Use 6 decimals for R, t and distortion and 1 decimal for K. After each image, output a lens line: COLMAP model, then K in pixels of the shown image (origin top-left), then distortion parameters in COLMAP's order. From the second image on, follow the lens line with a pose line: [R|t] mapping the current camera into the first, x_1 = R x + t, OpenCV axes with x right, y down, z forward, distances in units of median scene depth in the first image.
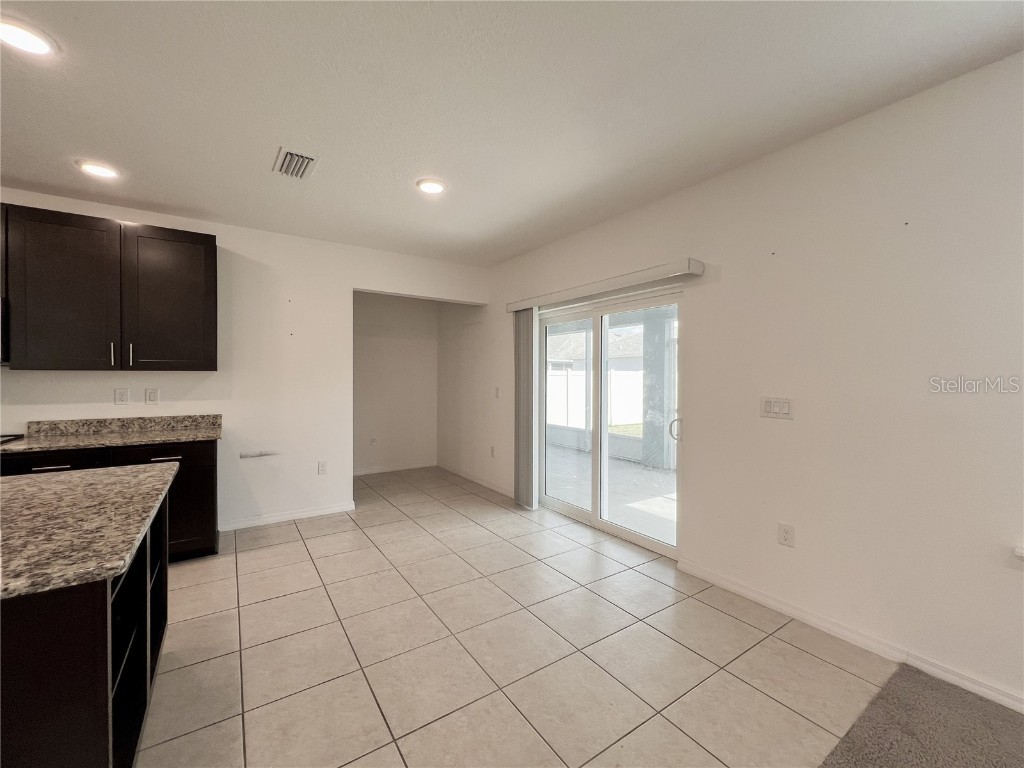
lens RADIAL K [[415.0, 0, 510.5], [0, 415.0, 377.2], [0, 0, 1]] dist [-0.003798, 0.001581]
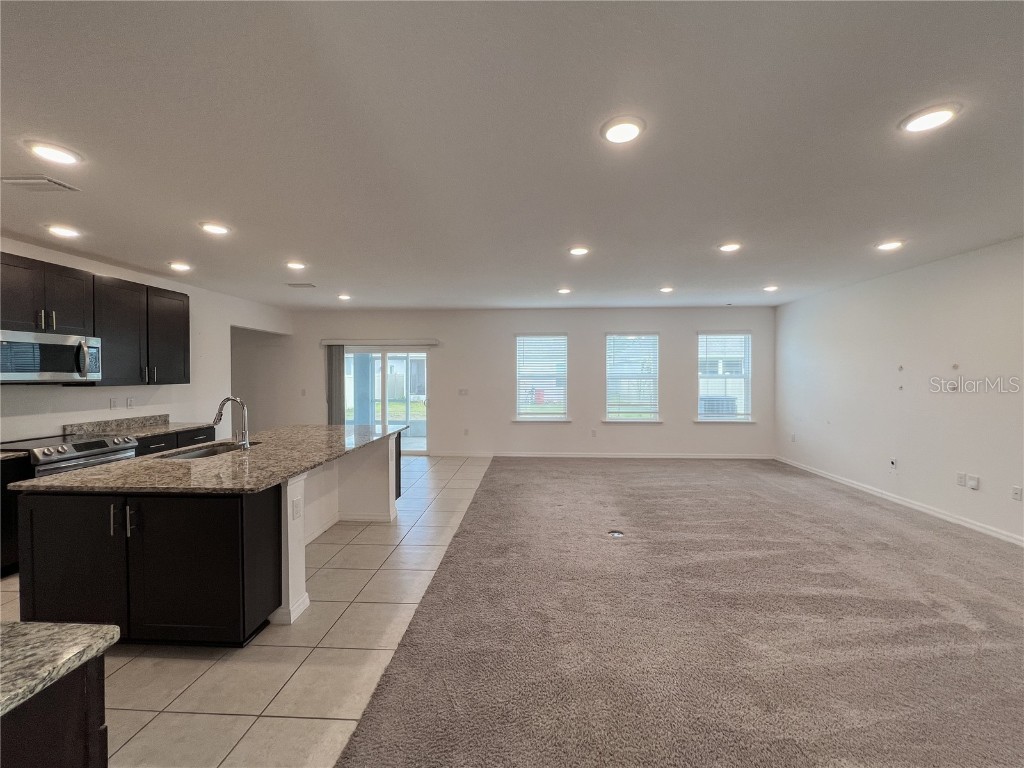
lens RADIAL K [[413.4, 0, 515.7], [0, 413.4, 379.4], [0, 0, 1]] dist [-0.000602, 0.000900]
pose [[0.591533, -0.013435, 0.806169, -1.206084], [0.005098, 0.999903, 0.012924, -0.044276], [-0.806265, -0.003535, 0.591544, -0.853806]]
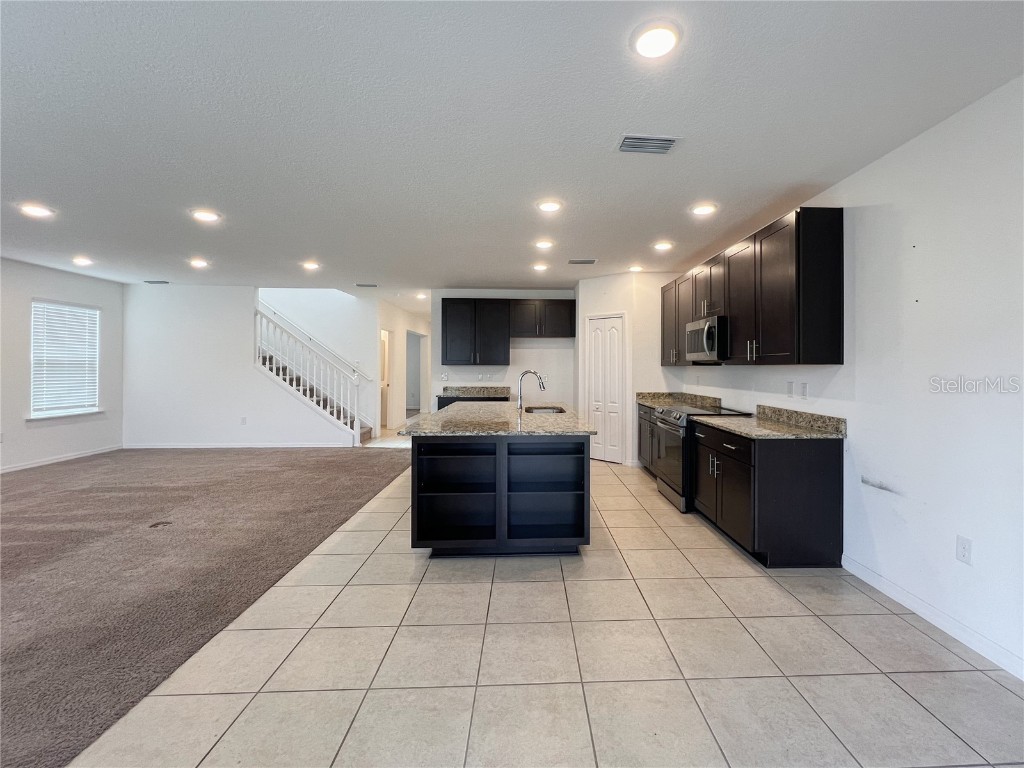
lens RADIAL K [[482.6, 0, 578.9], [0, 482.6, 363.9], [0, 0, 1]] dist [0.004595, 0.000073]
pose [[-0.525887, -0.009859, -0.850497, 0.388989], [-0.007068, 0.999949, -0.007222, -0.006013], [0.850525, 0.002213, -0.525930, 1.154927]]
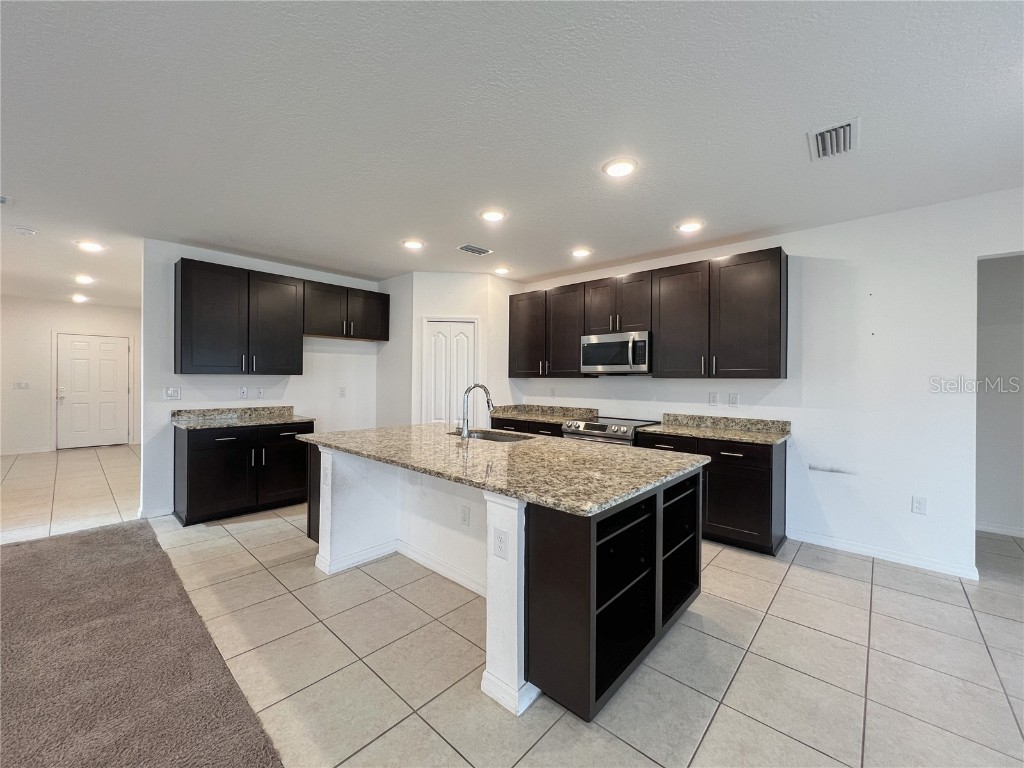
lens RADIAL K [[415.0, 0, 516.0], [0, 415.0, 380.3], [0, 0, 1]] dist [-0.003798, 0.001581]
pose [[0.240832, 0.001548, -0.970566, 0.126769], [-0.011796, 0.999930, -0.001332, -0.001577], [0.970495, 0.011770, 0.240833, 0.114478]]
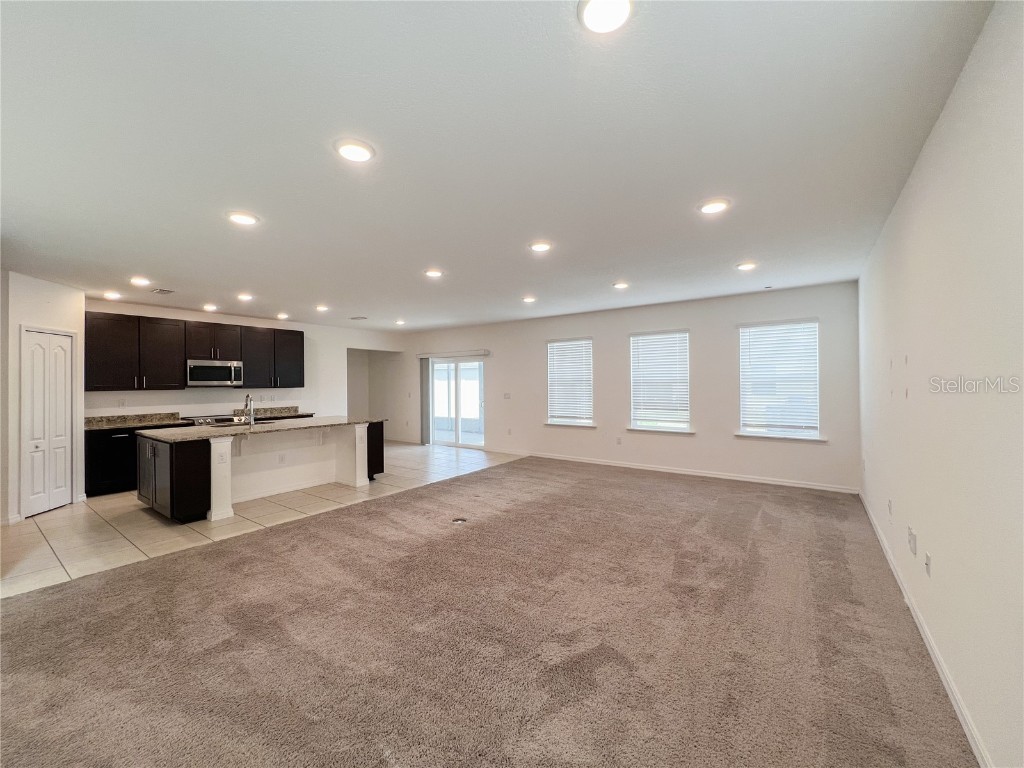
lens RADIAL K [[413.4, 0, 511.5], [0, 413.4, 378.4], [0, 0, 1]] dist [-0.000602, 0.000900]
pose [[0.937228, -0.008526, 0.348613, -0.408598], [0.013527, 0.999838, -0.011913, -0.023203], [-0.348455, 0.015880, 0.937191, -1.668310]]
